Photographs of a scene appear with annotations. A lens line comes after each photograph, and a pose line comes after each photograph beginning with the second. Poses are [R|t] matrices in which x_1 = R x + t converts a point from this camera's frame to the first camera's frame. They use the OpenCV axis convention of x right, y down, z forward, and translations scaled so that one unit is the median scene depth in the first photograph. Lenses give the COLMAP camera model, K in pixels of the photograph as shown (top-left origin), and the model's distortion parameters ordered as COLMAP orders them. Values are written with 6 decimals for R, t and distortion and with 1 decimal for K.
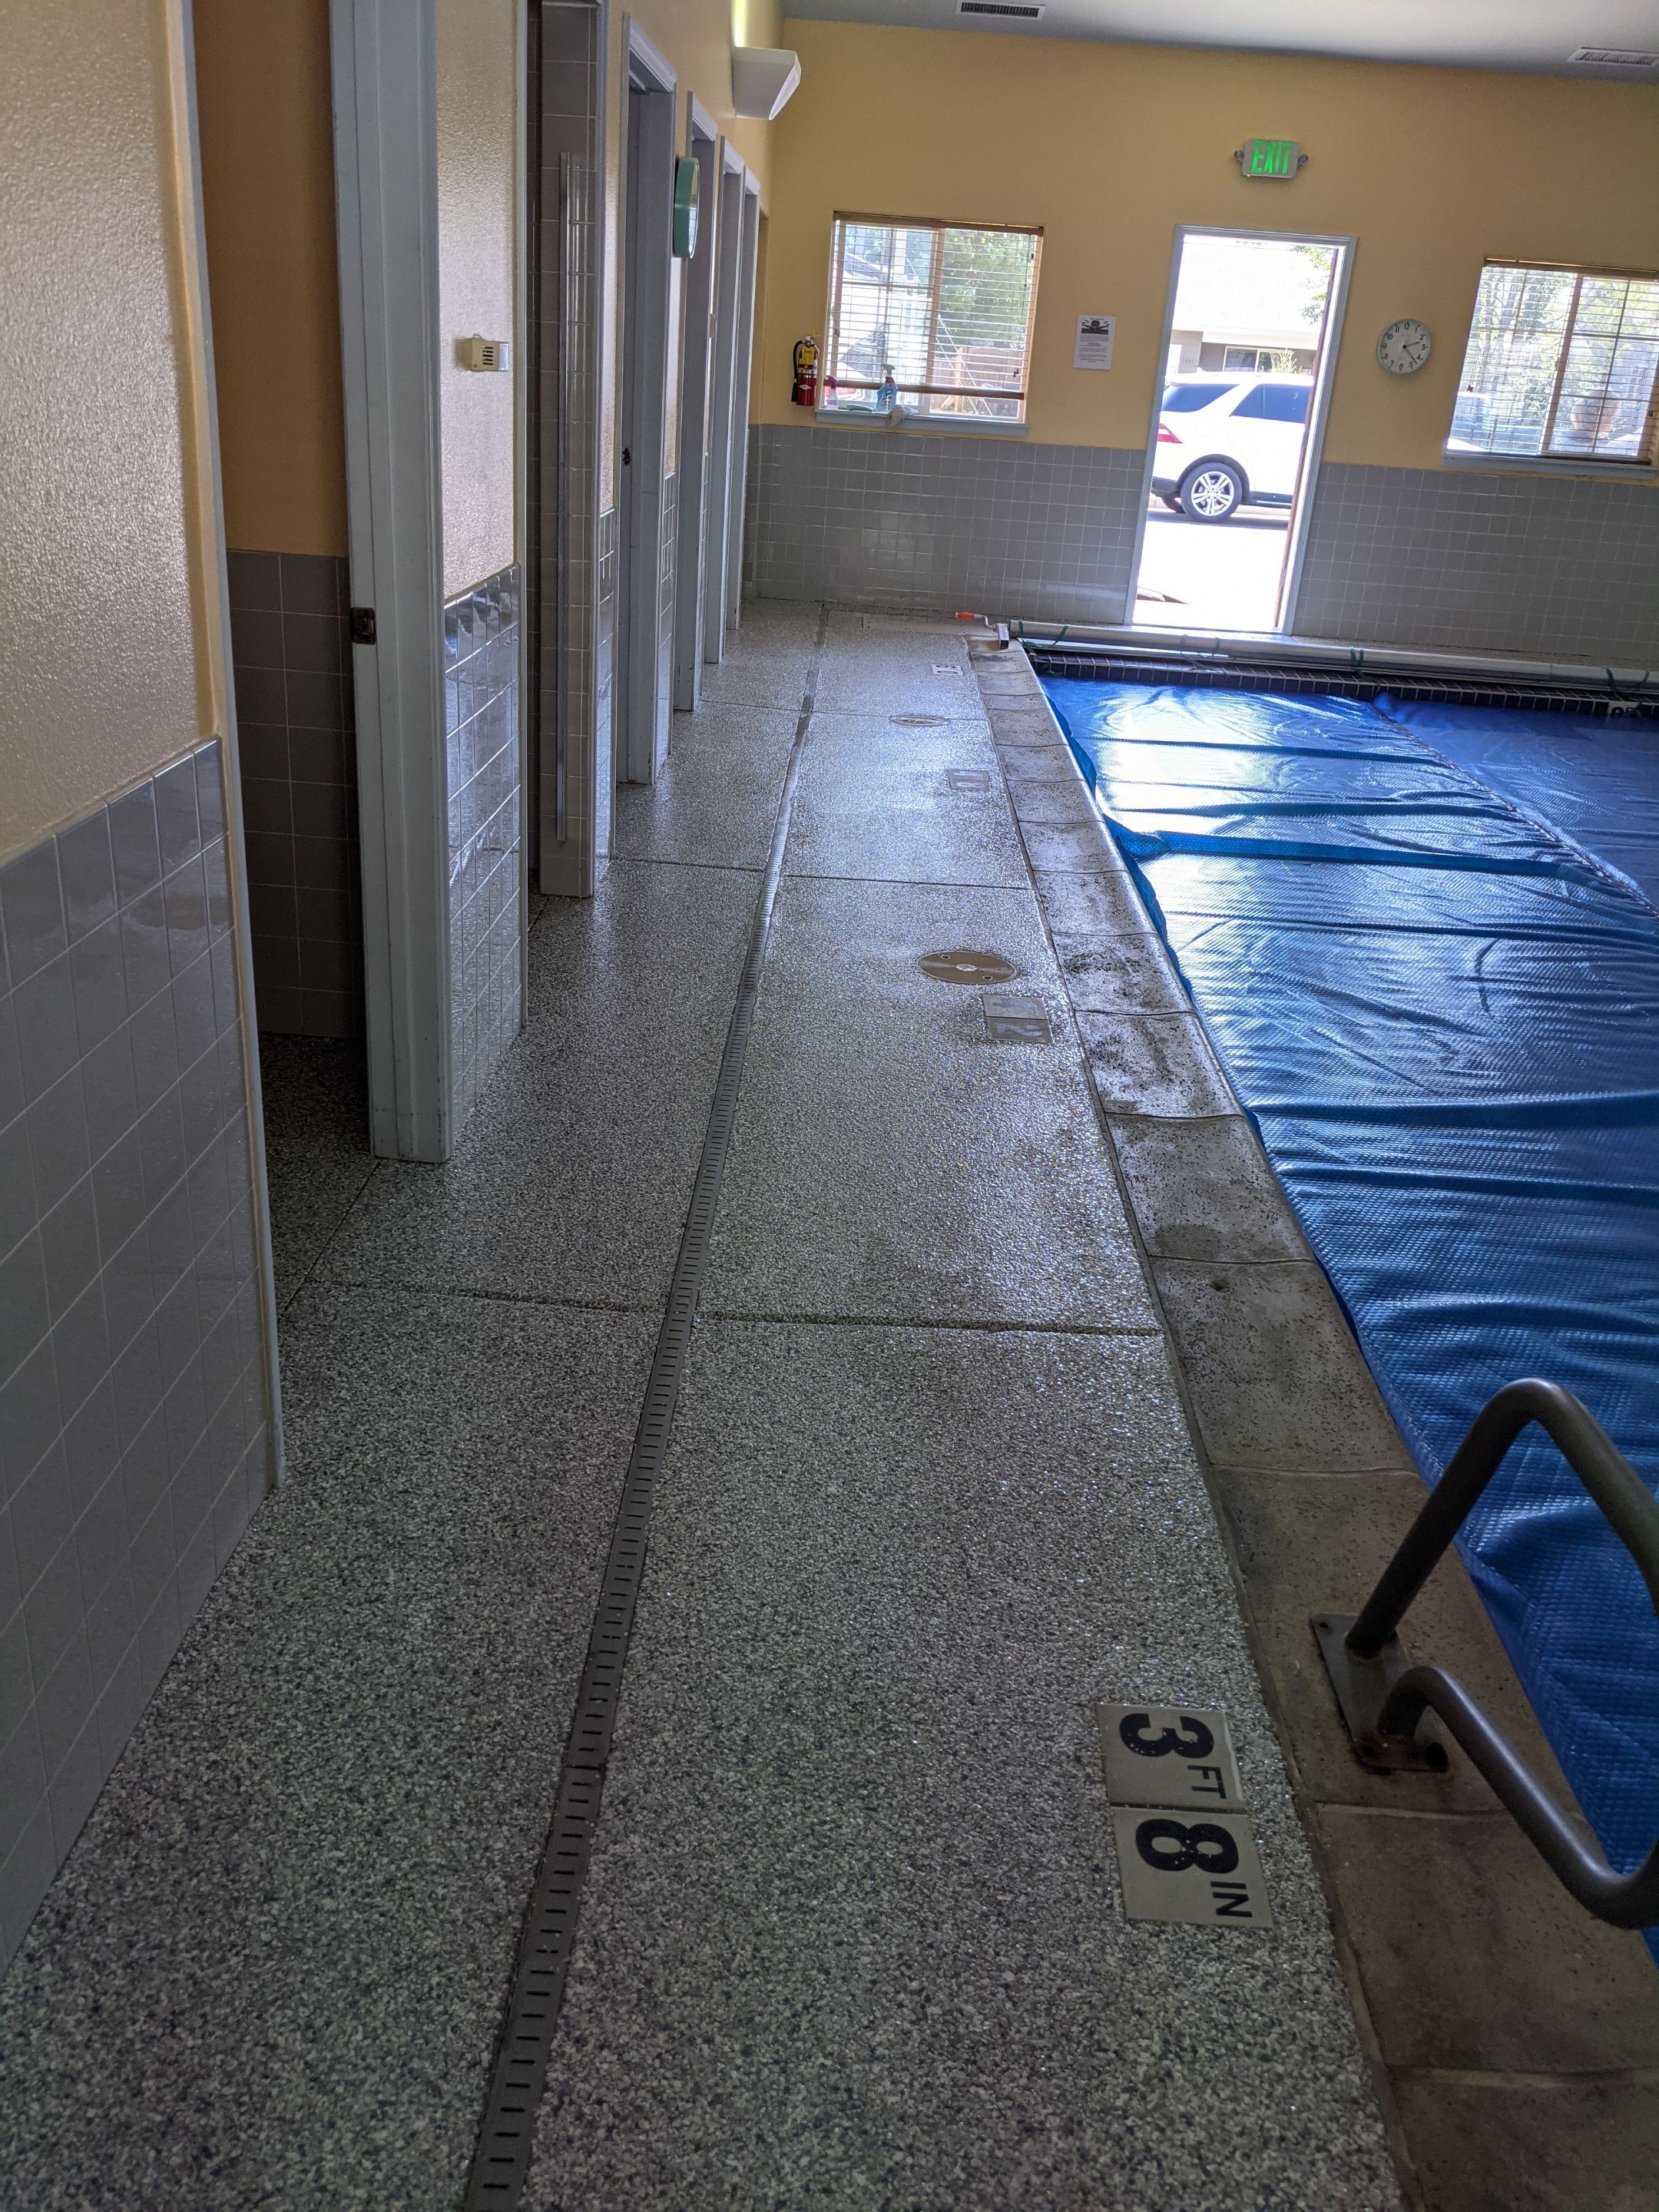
lens RADIAL K [[1769.6, 0, 835.0], [0, 1769.6, 1122.0], [0, 0, 1]] dist [0.043890, -0.069132]
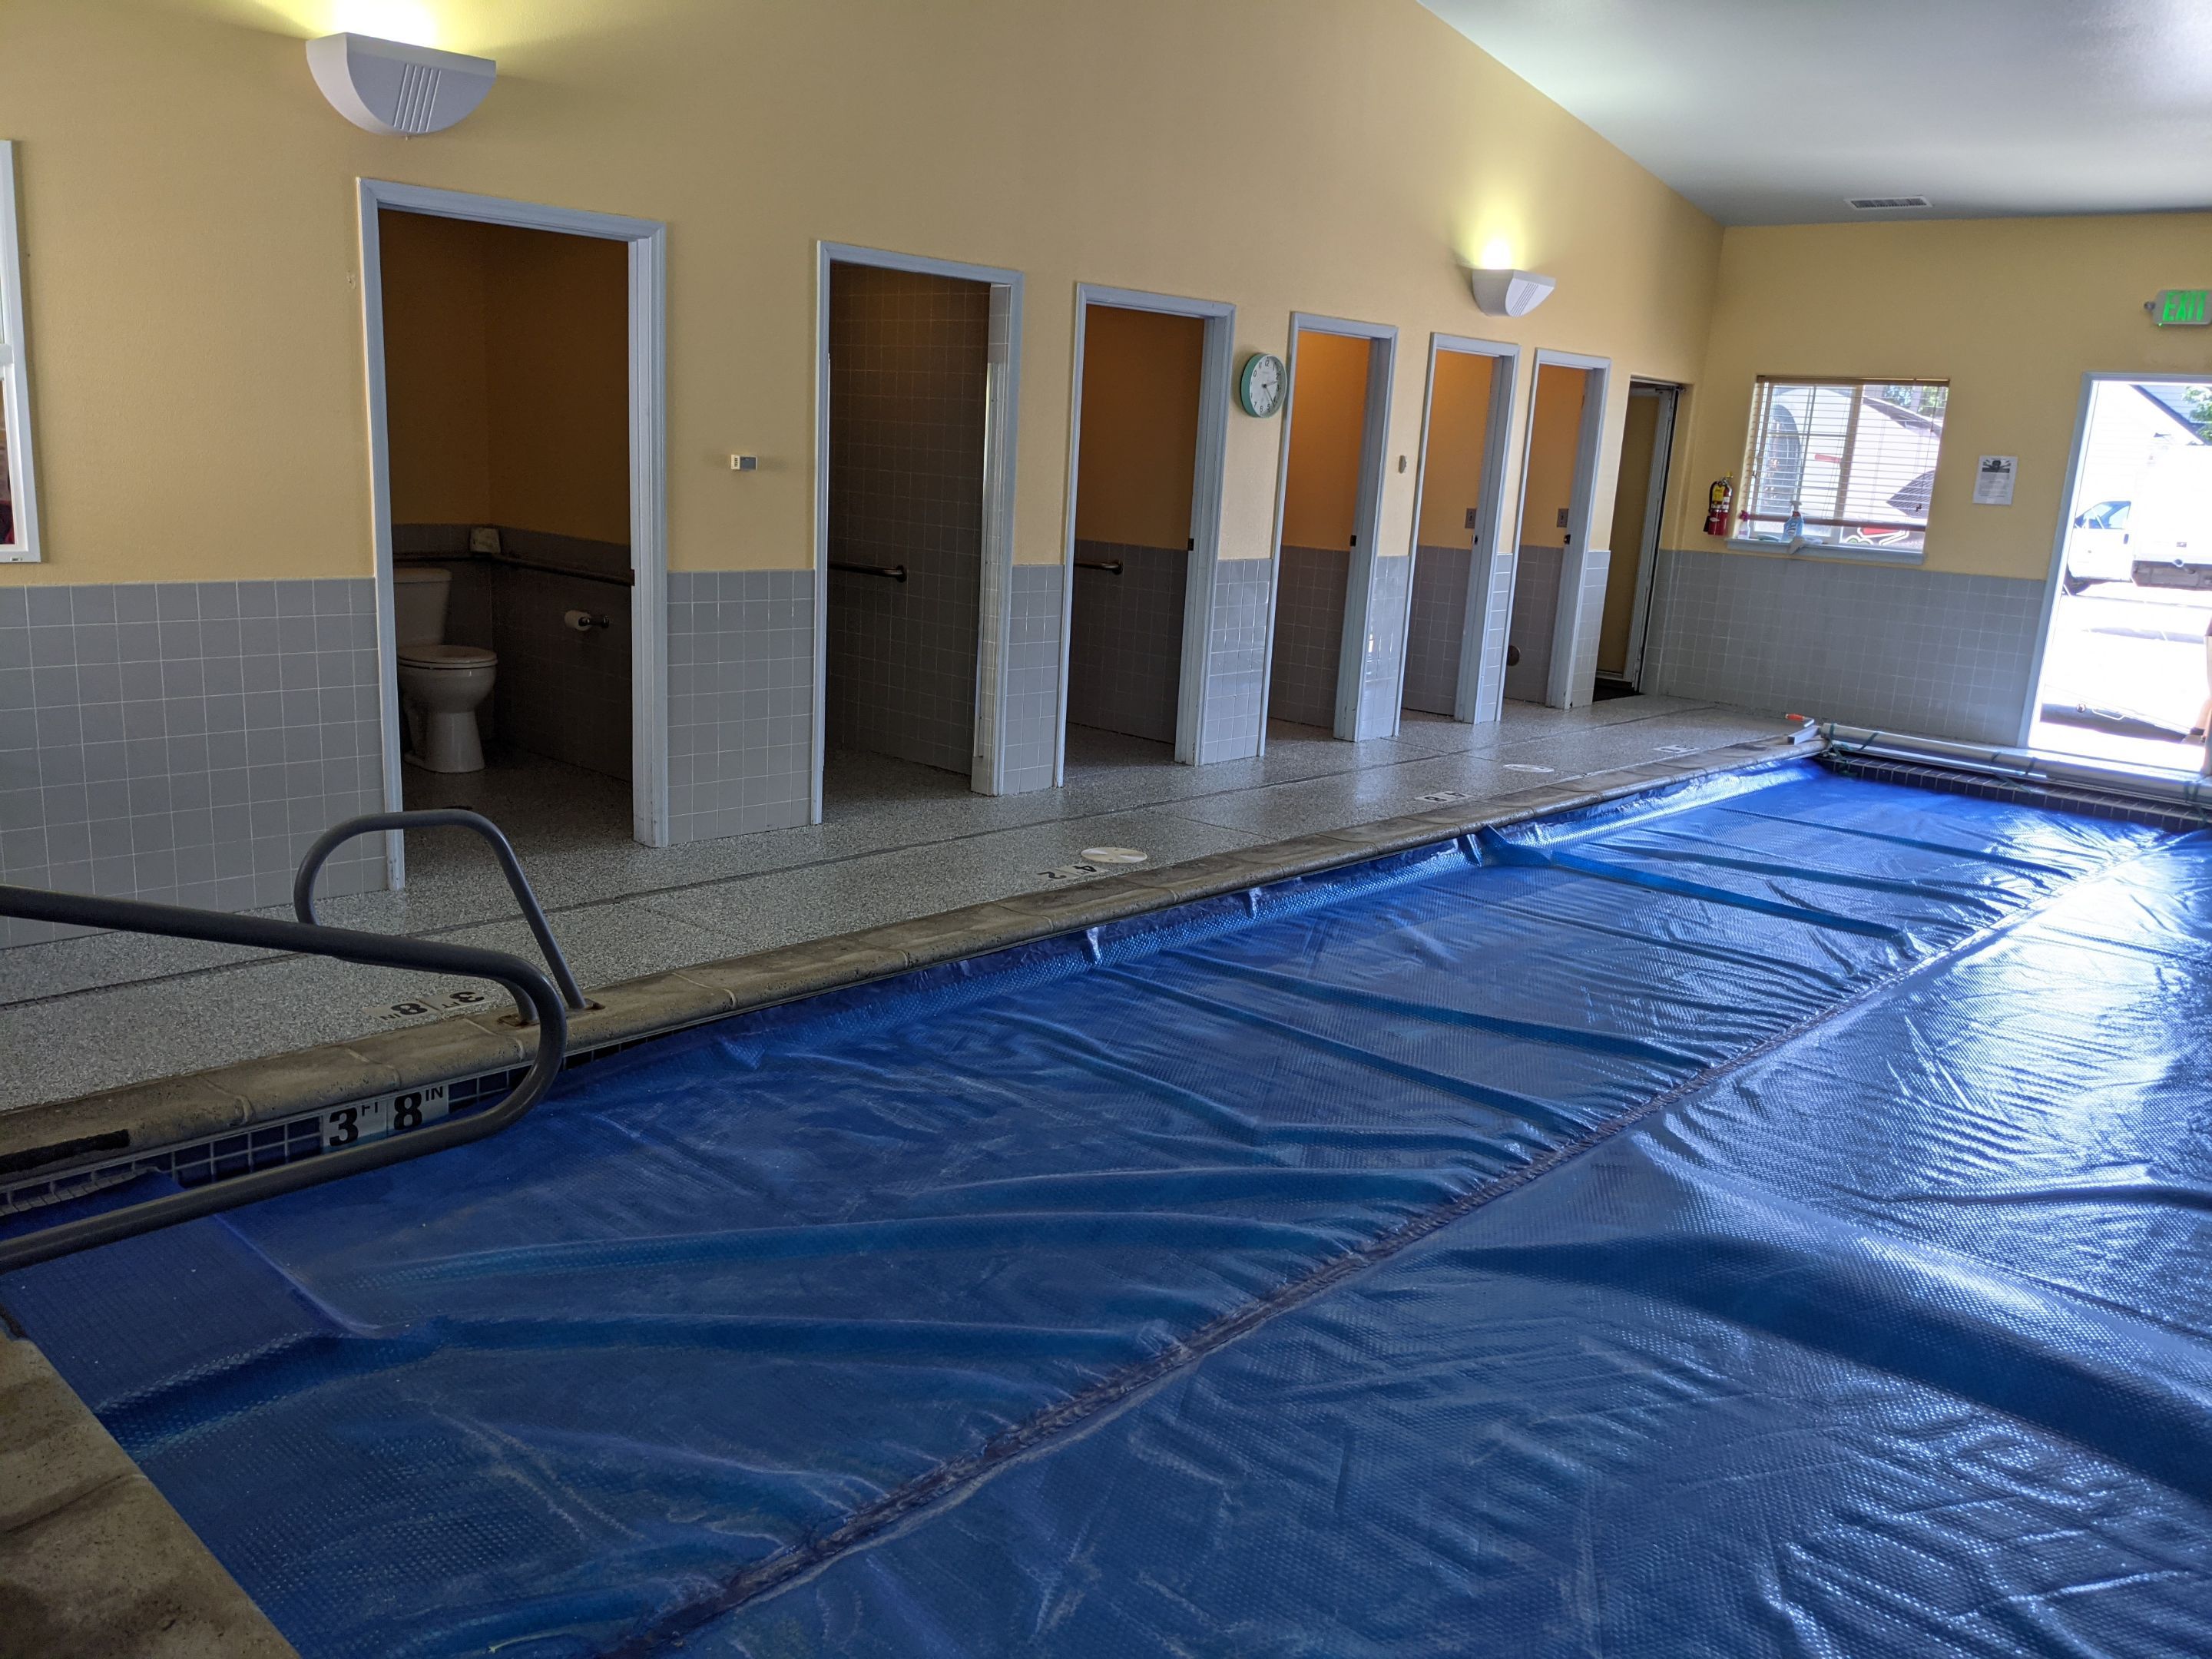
lens RADIAL K [[1769.6, 0, 1087.1], [0, 1769.6, 842.9], [0, 0, 1]] dist [0.043890, -0.069132]
pose [[0.743984, 0.124381, -0.656519, 0.454103], [-0.275359, 0.952287, -0.131628, 0.041549], [0.608823, 0.278708, 0.742736, -0.025724]]
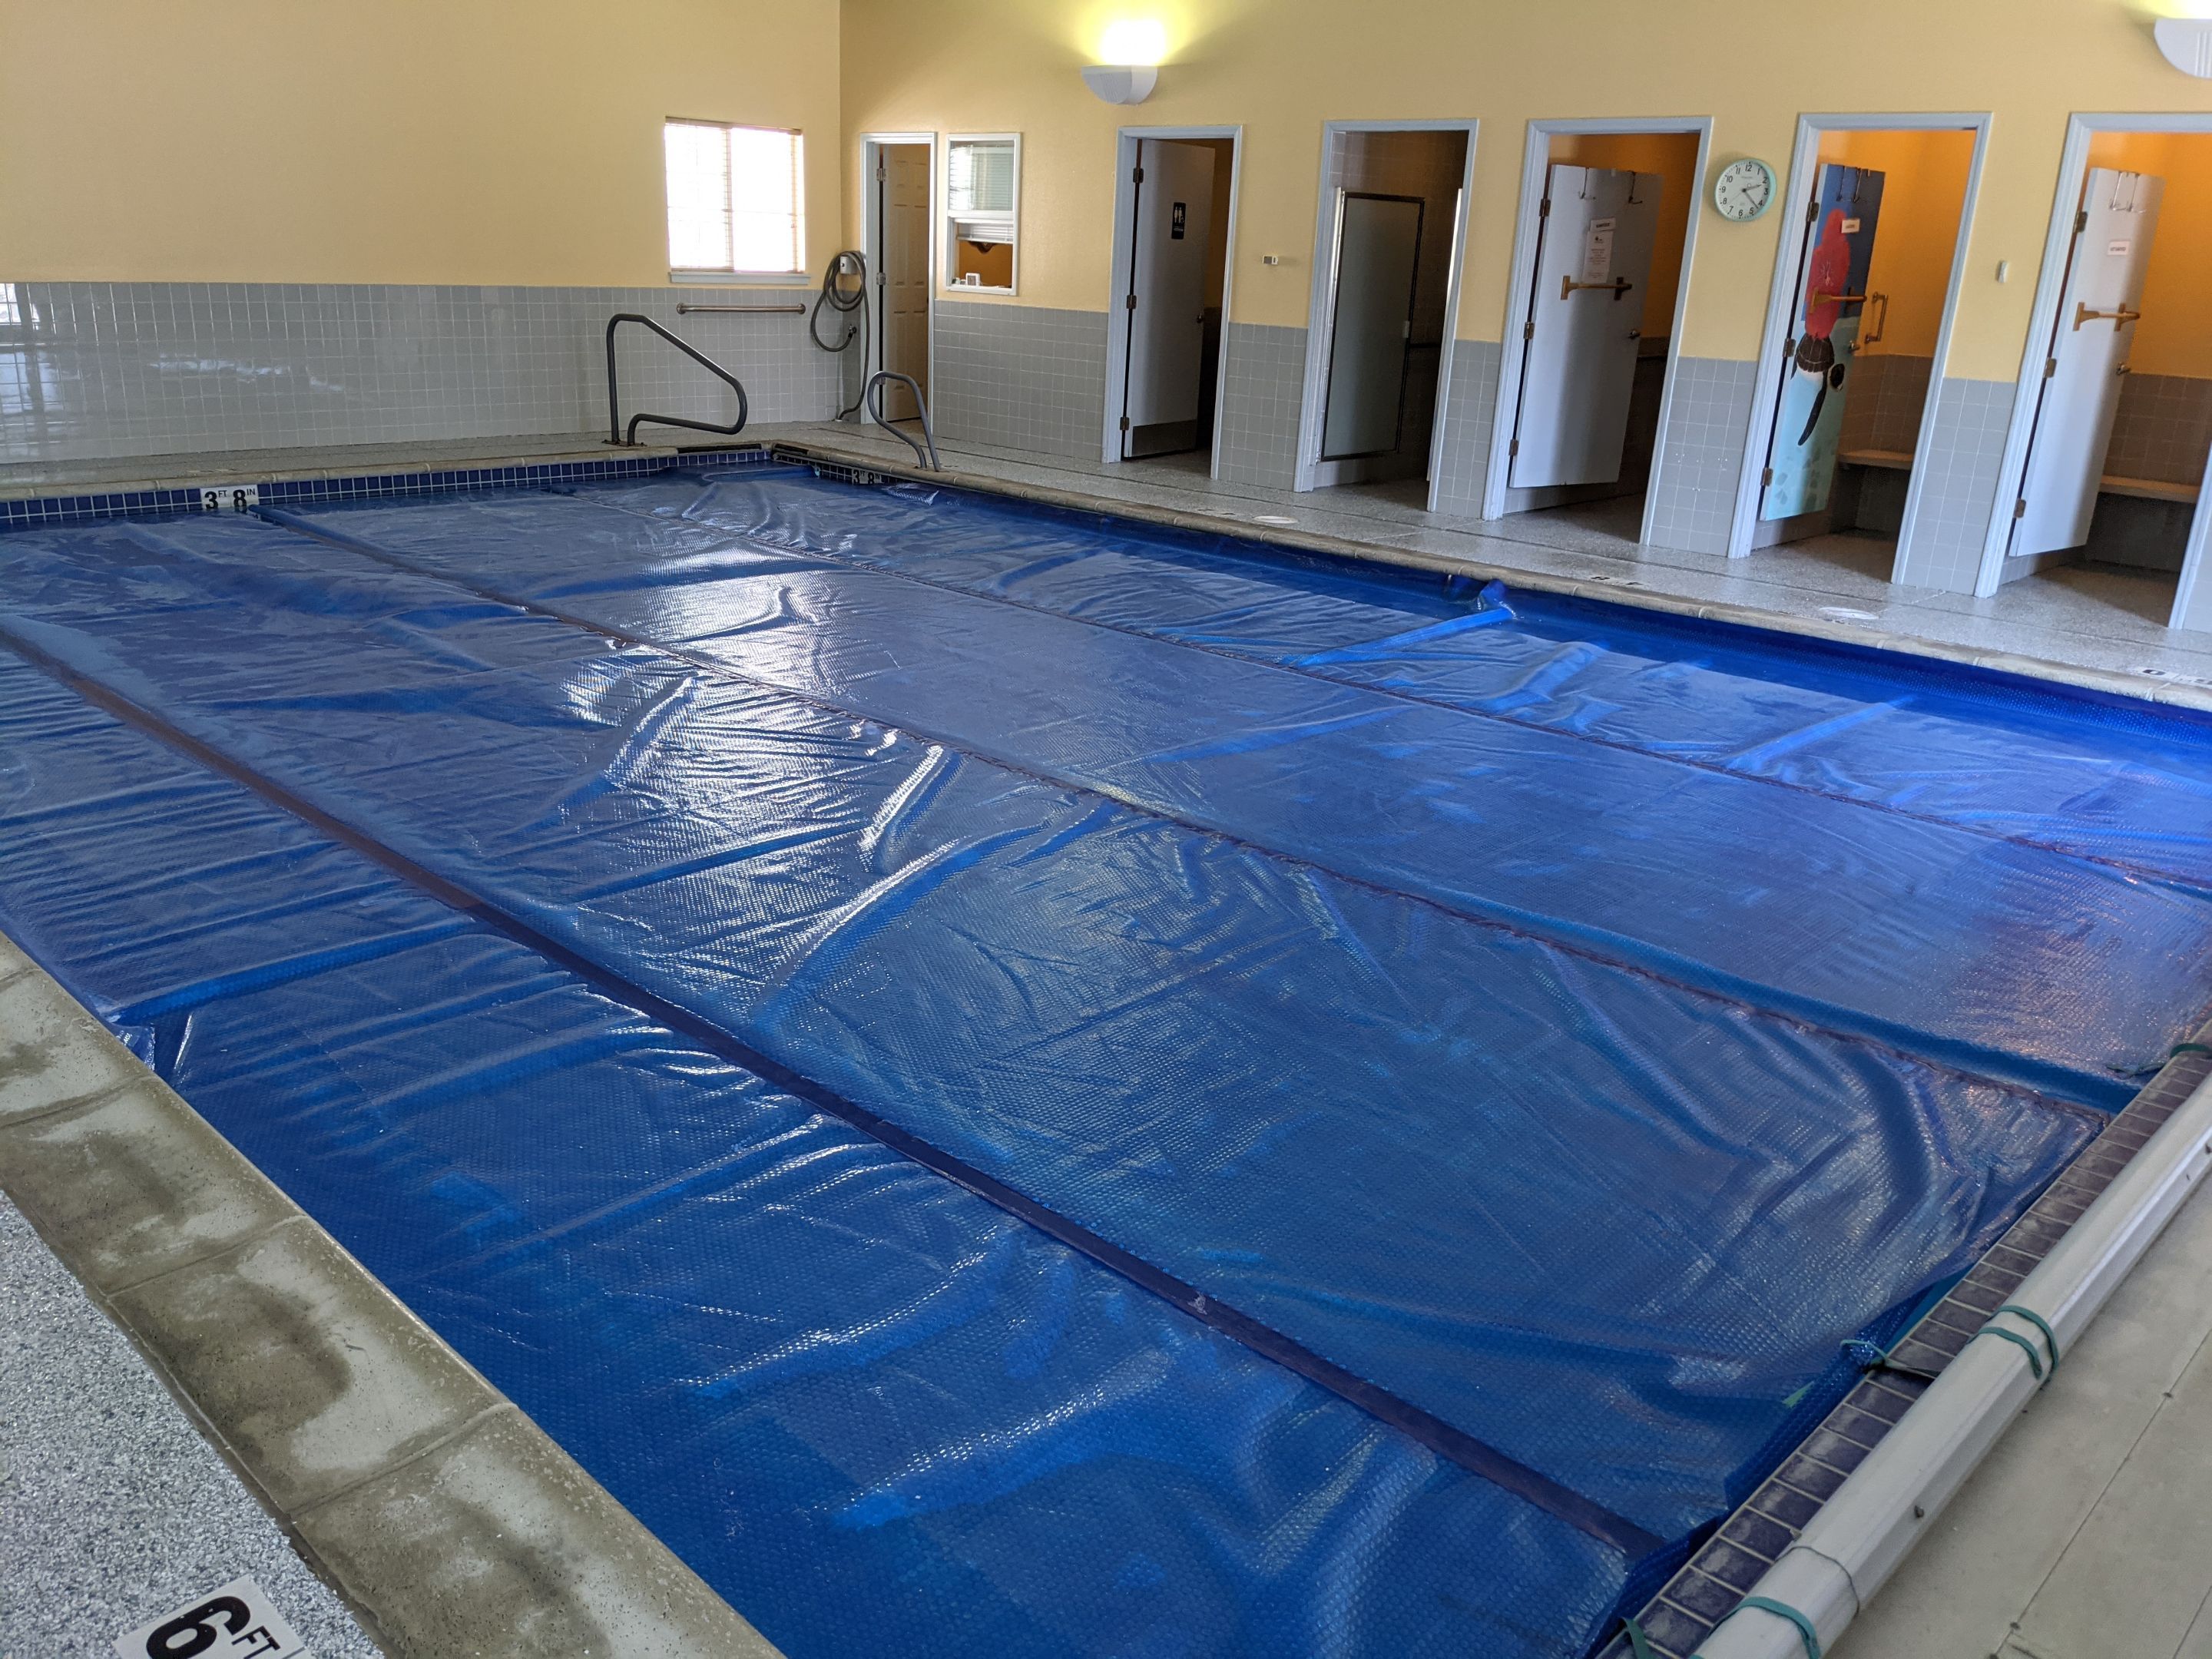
lens RADIAL K [[1769.6, 0, 1060.0], [0, 1769.6, 841.7], [0, 0, 1]] dist [0.043890, -0.069132]
pose [[-0.665578, 0.155472, -0.729955, 0.858690], [-0.375010, 0.775957, 0.507206, -0.342768], [0.645271, 0.611325, -0.458156, 0.914786]]
